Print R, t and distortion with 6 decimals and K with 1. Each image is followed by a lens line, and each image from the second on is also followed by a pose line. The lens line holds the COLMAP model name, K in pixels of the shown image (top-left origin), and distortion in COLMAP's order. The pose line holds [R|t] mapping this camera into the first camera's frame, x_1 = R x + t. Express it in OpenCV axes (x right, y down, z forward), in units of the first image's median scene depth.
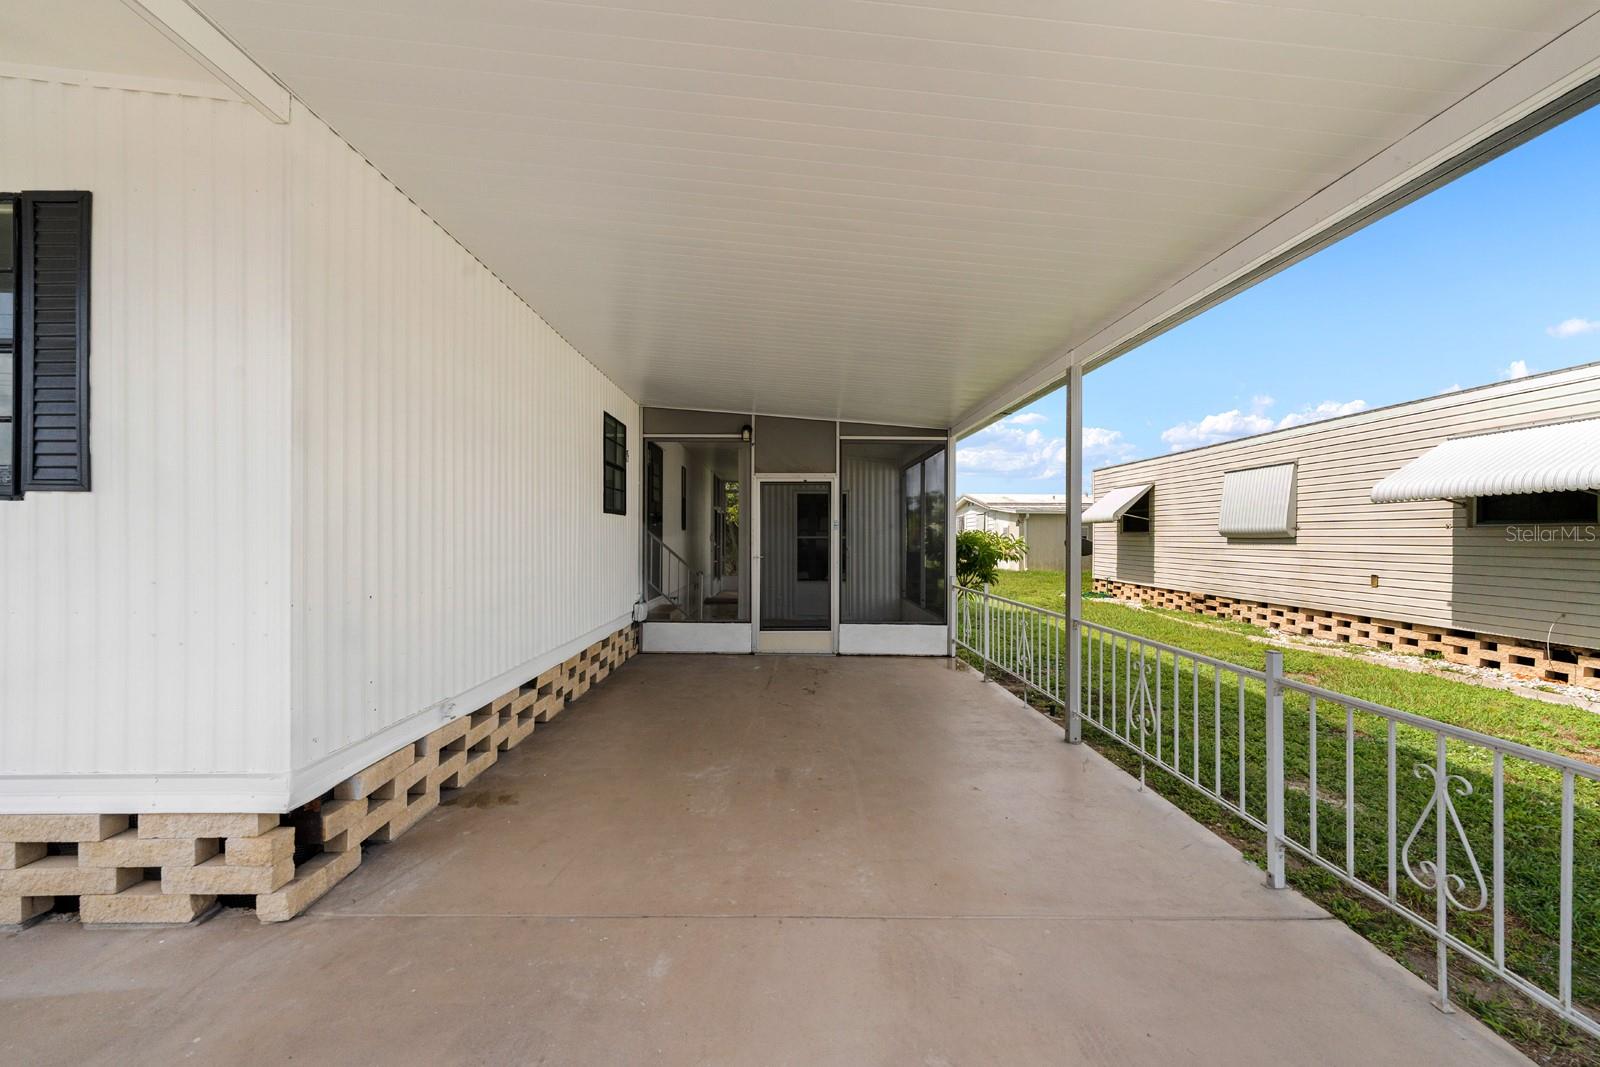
lens RADIAL K [[652.8, 0, 800.0], [0, 652.8, 533.5], [0, 0, 1]] dist [0.000648, 0.000158]
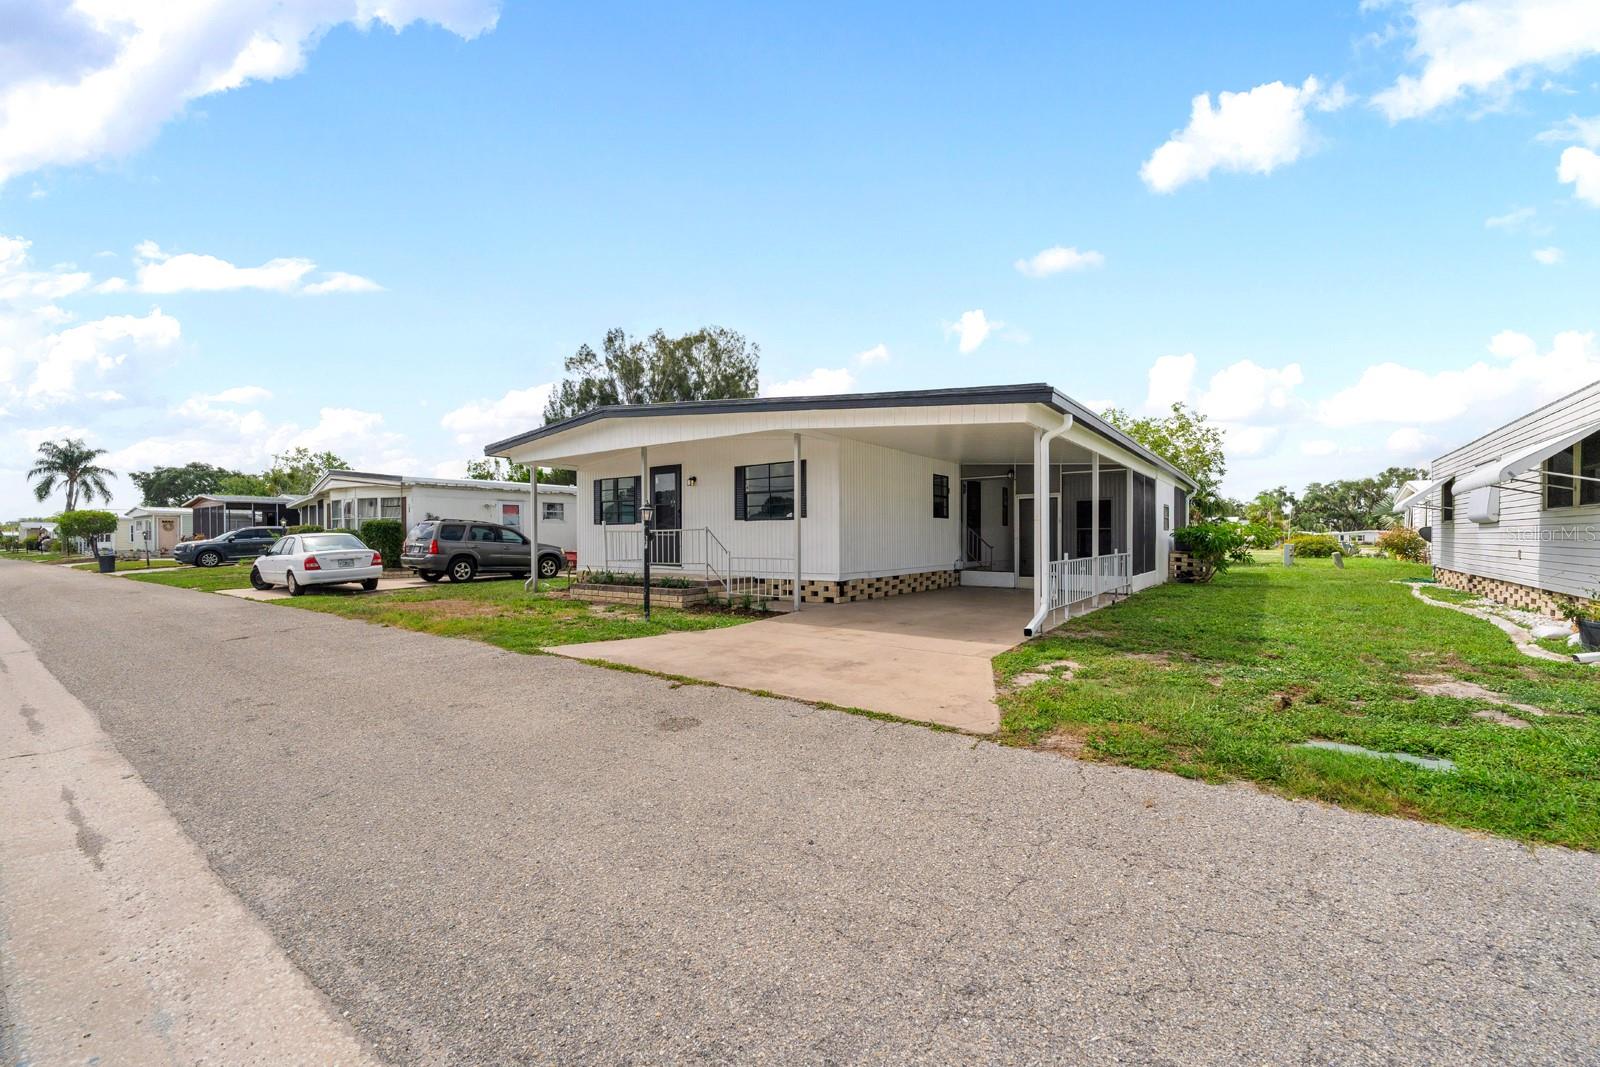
lens RADIAL K [[652.8, 0, 800.0], [0, 652.8, 533.5], [0, 0, 1]] dist [0.000648, 0.000158]
pose [[0.800045, -0.011532, -0.599829, 1.431984], [0.011305, 0.999928, -0.004145, 0.056604], [0.599833, -0.003465, 0.800118, -2.299068]]
